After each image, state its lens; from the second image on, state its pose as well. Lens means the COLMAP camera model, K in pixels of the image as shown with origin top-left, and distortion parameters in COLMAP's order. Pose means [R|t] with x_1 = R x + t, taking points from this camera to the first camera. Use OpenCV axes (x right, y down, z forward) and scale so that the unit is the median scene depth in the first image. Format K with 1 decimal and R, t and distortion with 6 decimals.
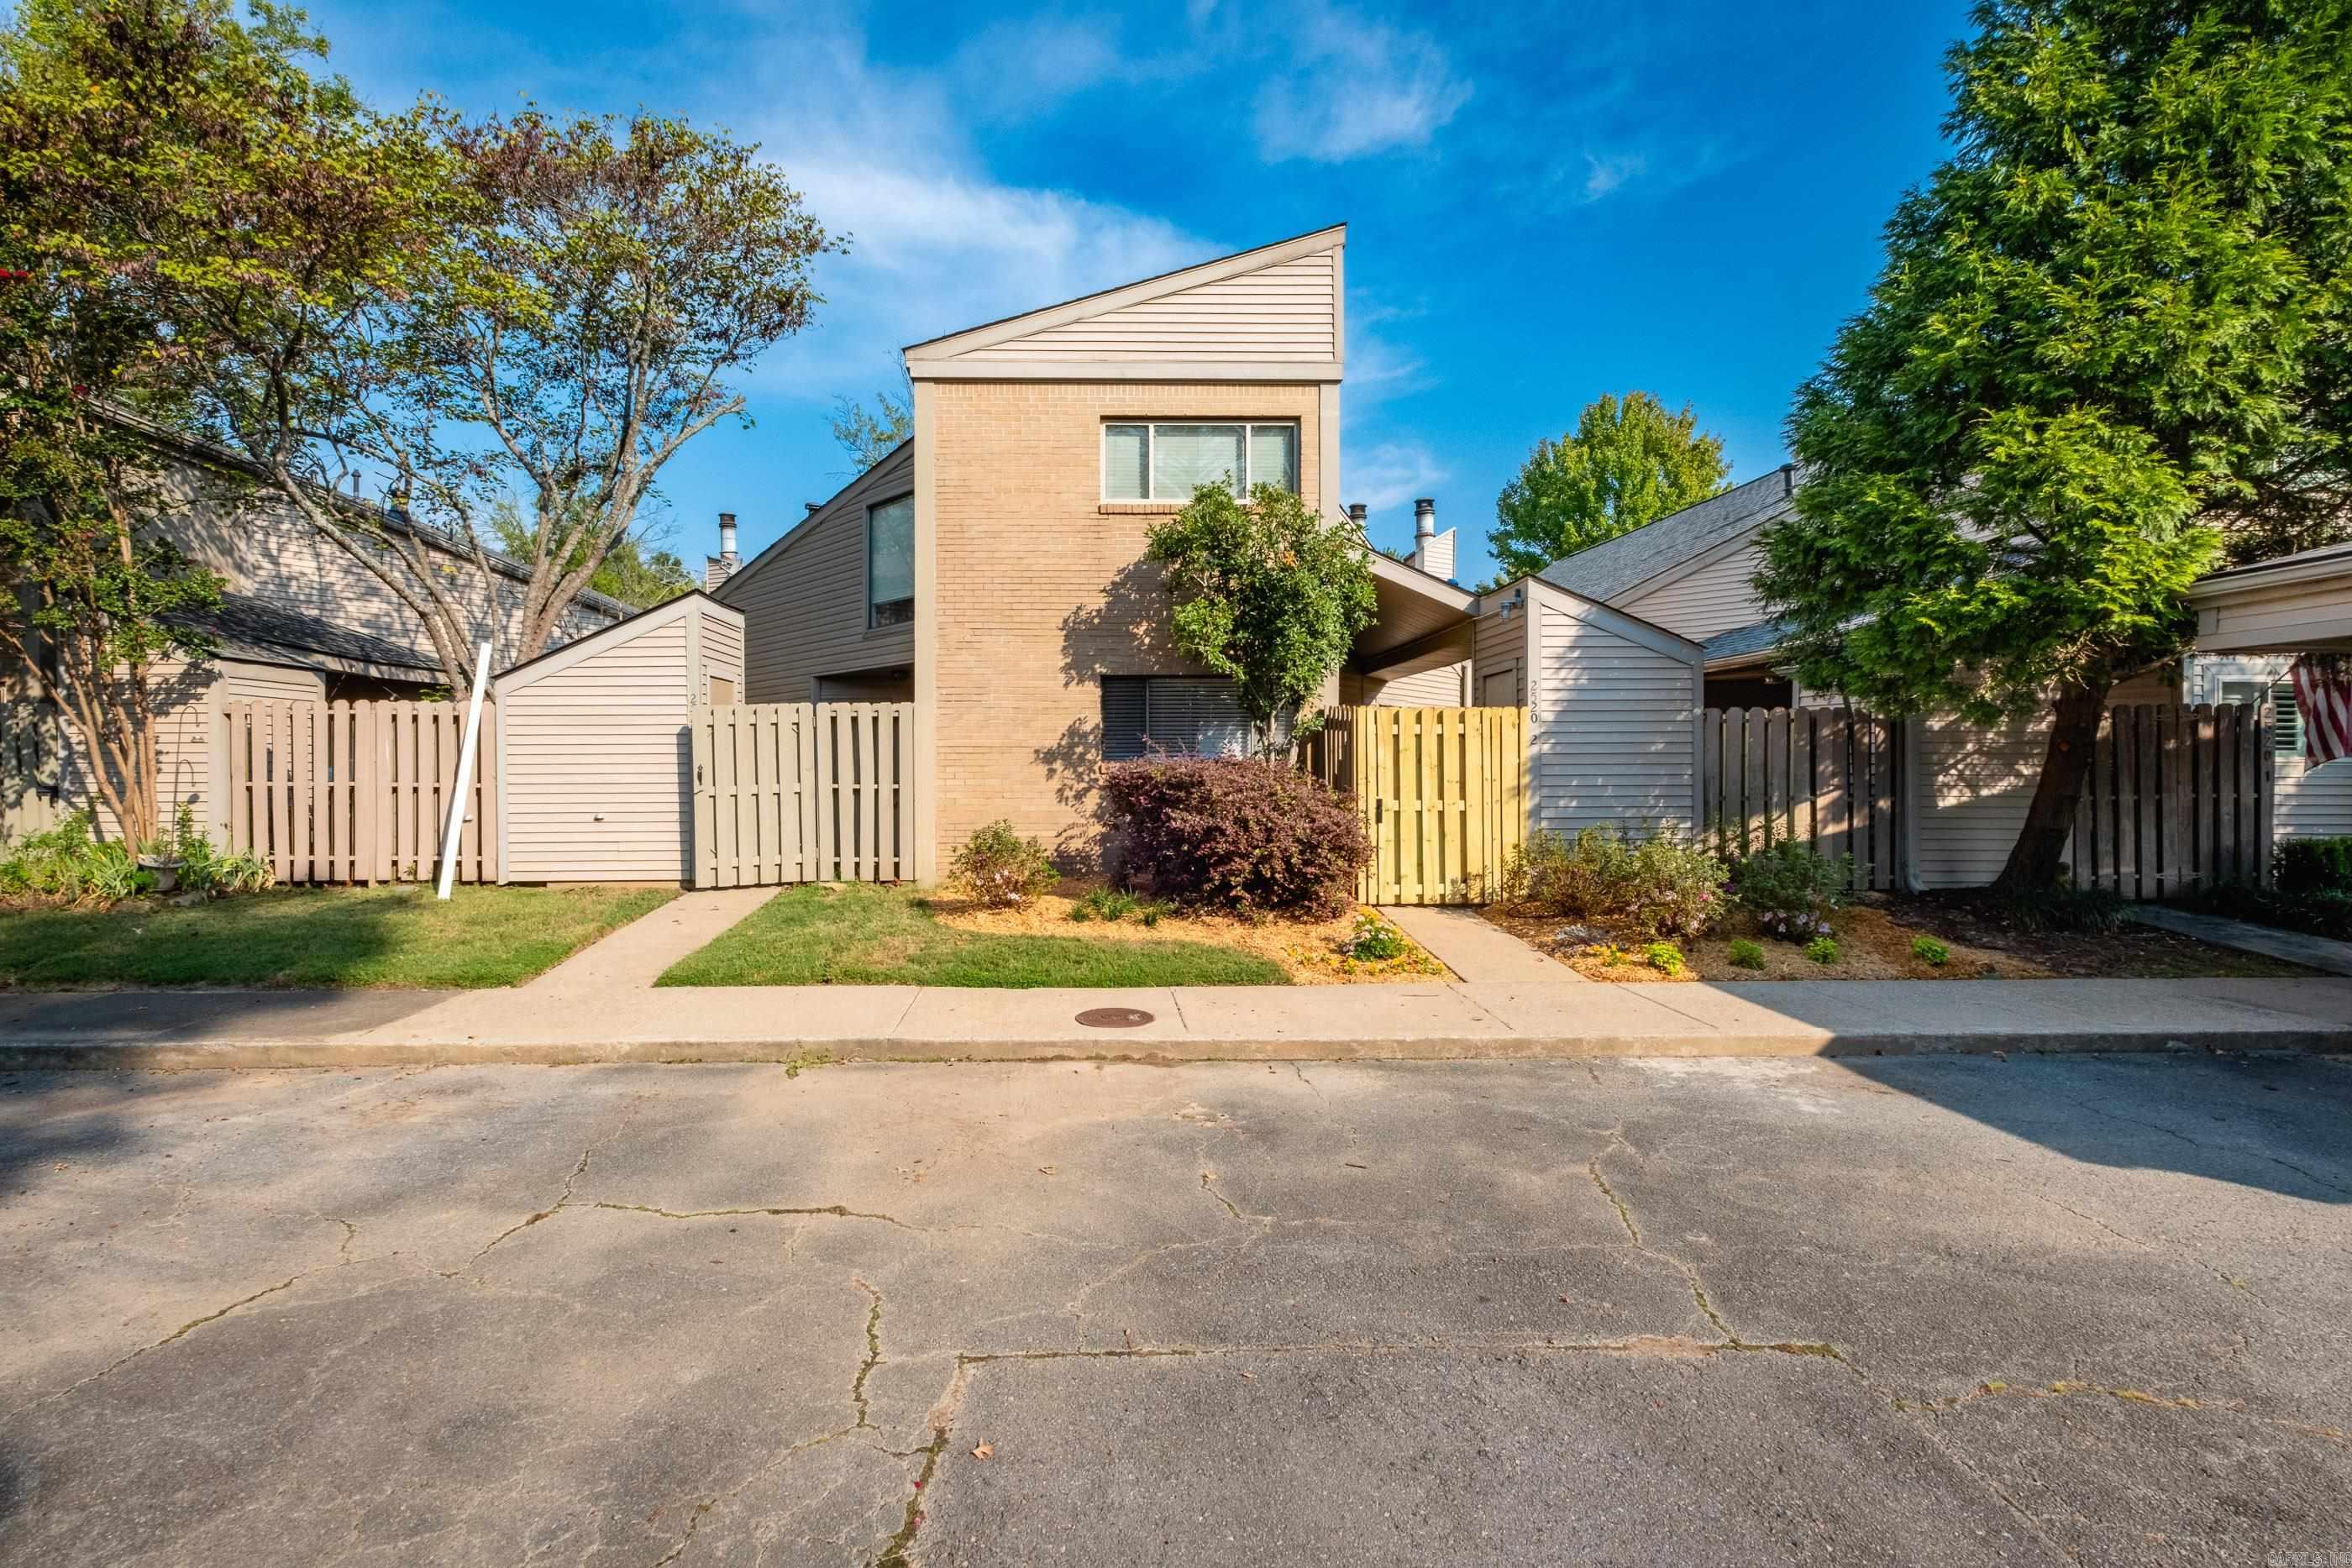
lens RADIAL K [[1037.0, 0, 1171.0], [0, 1037.0, 746.8], [0, 0, 1]] dist [0.016566, -0.006843]
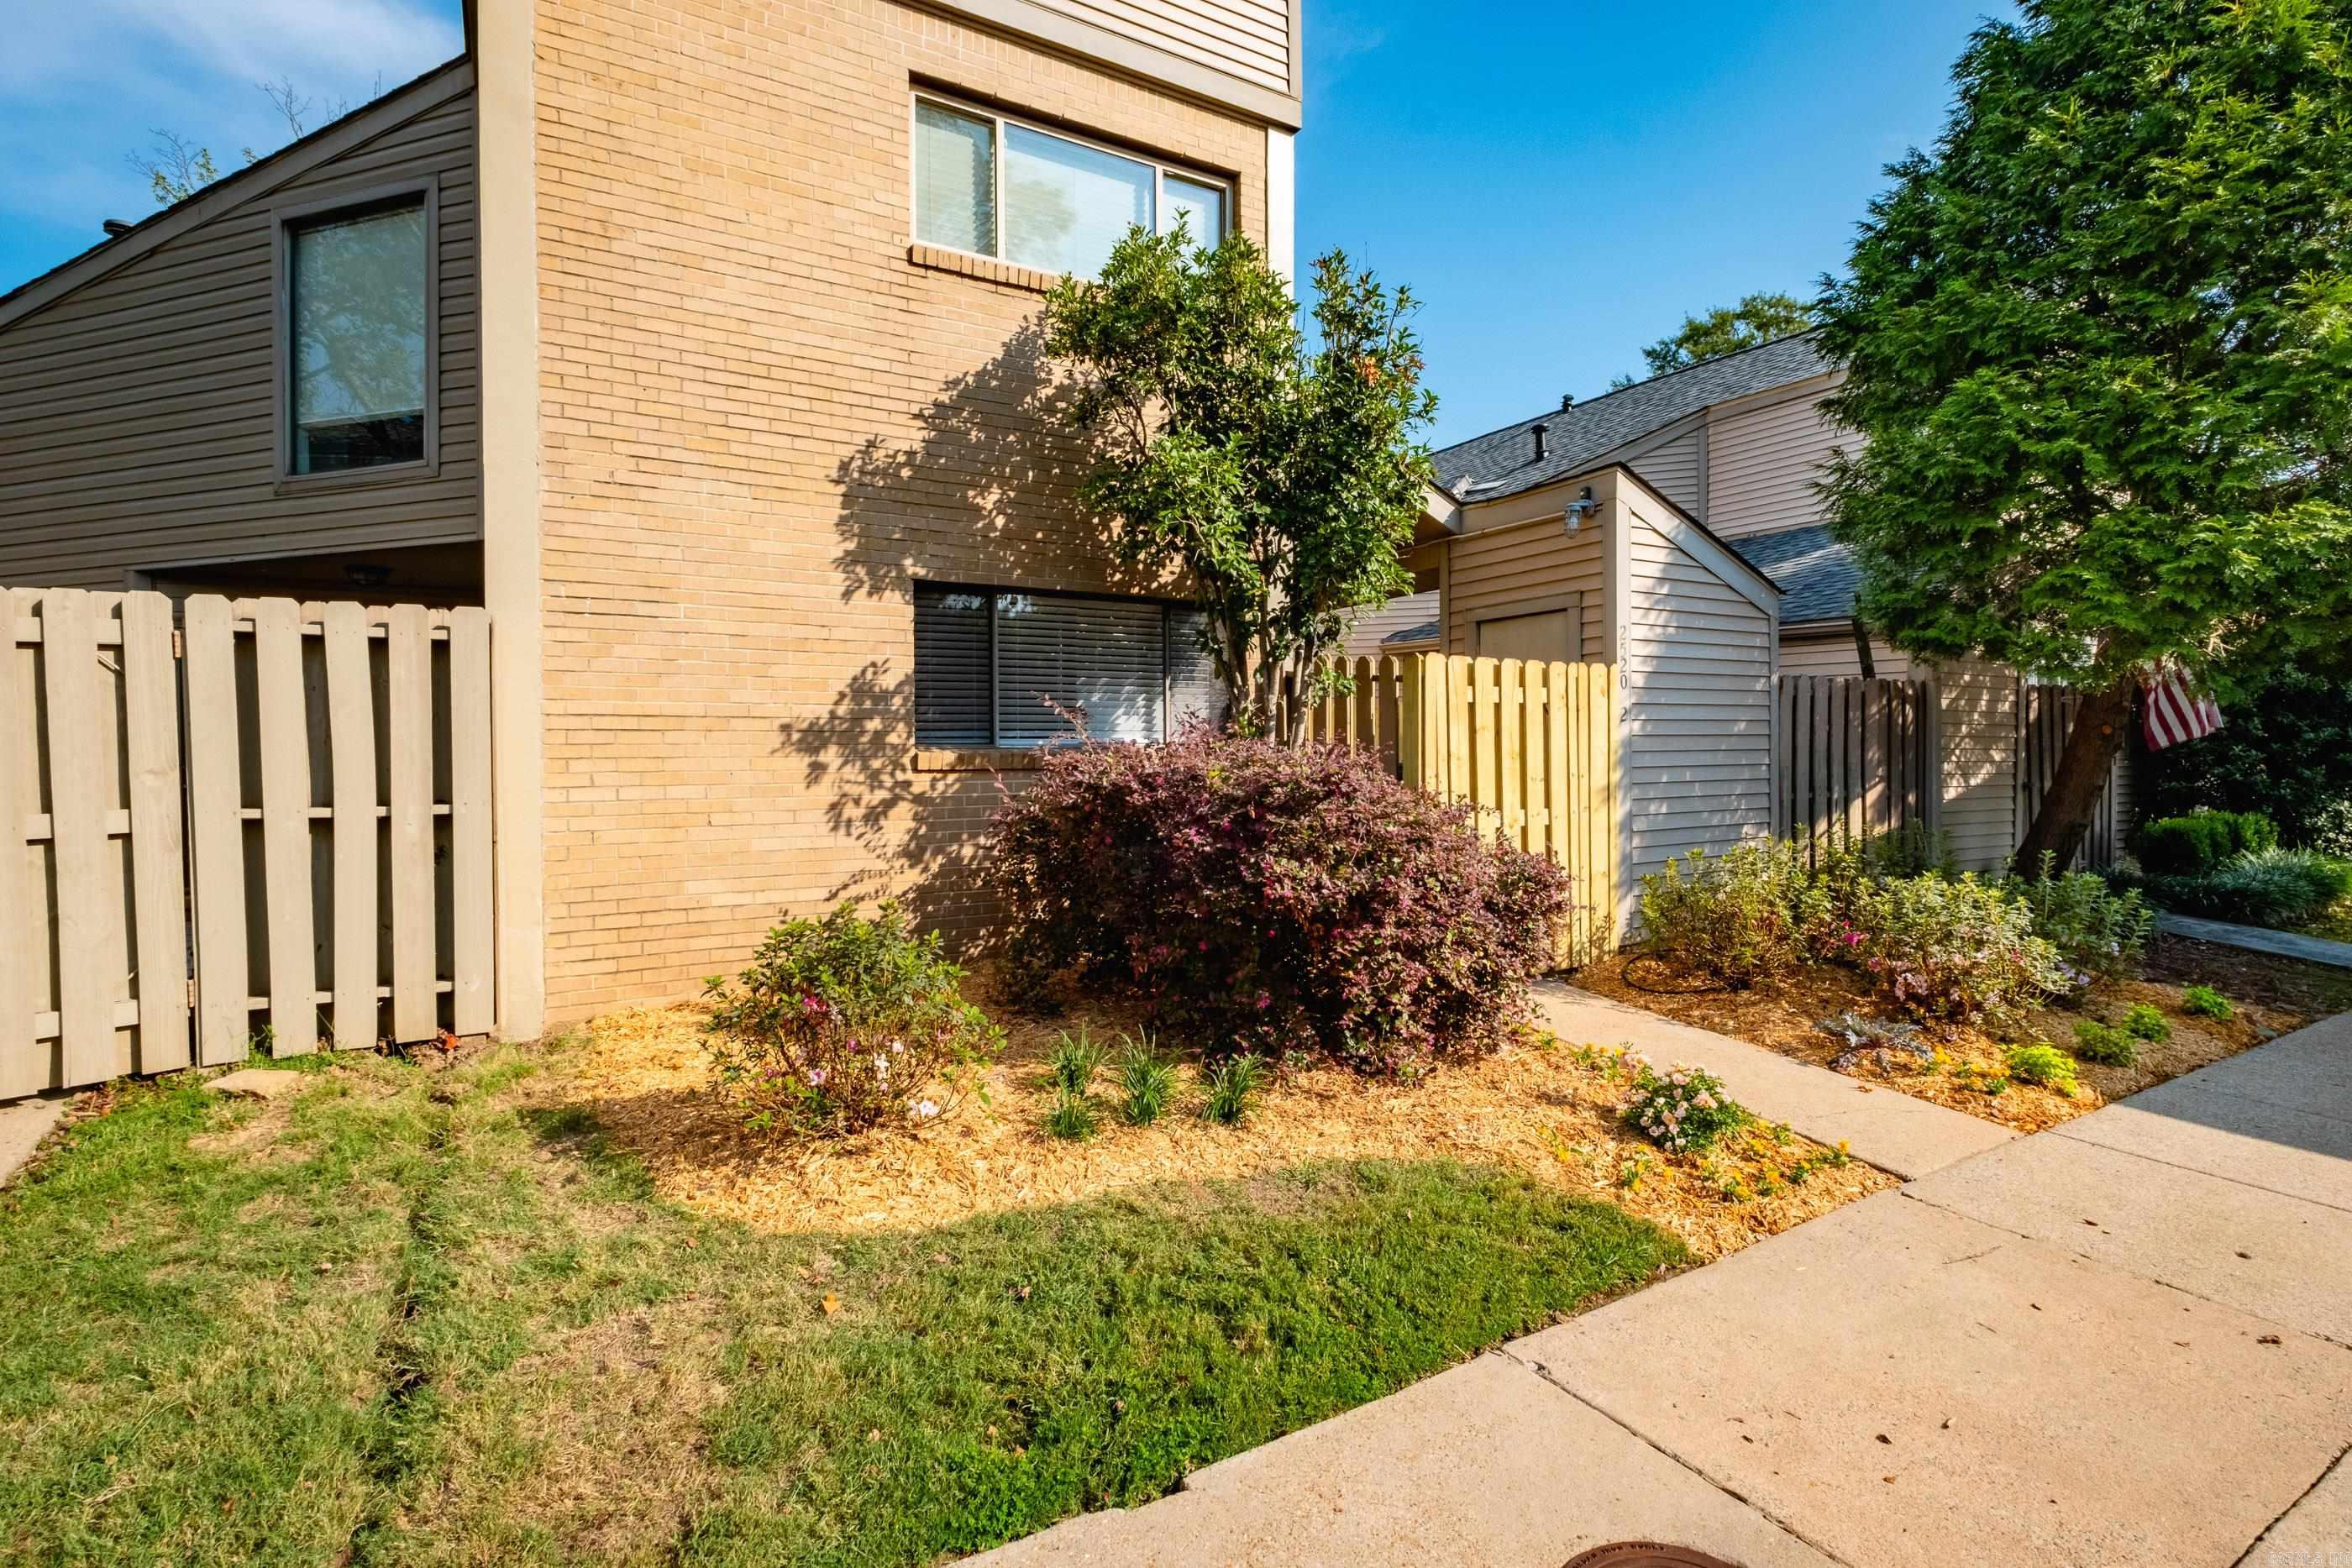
lens RADIAL K [[1037.0, 0, 1171.0], [0, 1037.0, 746.8], [0, 0, 1]] dist [0.016566, -0.006843]
pose [[0.892463, -0.001389, 0.451119, -0.193494], [-0.005963, 0.999872, 0.014876, 0.005298], [-0.451082, -0.015966, 0.892340, 0.499760]]
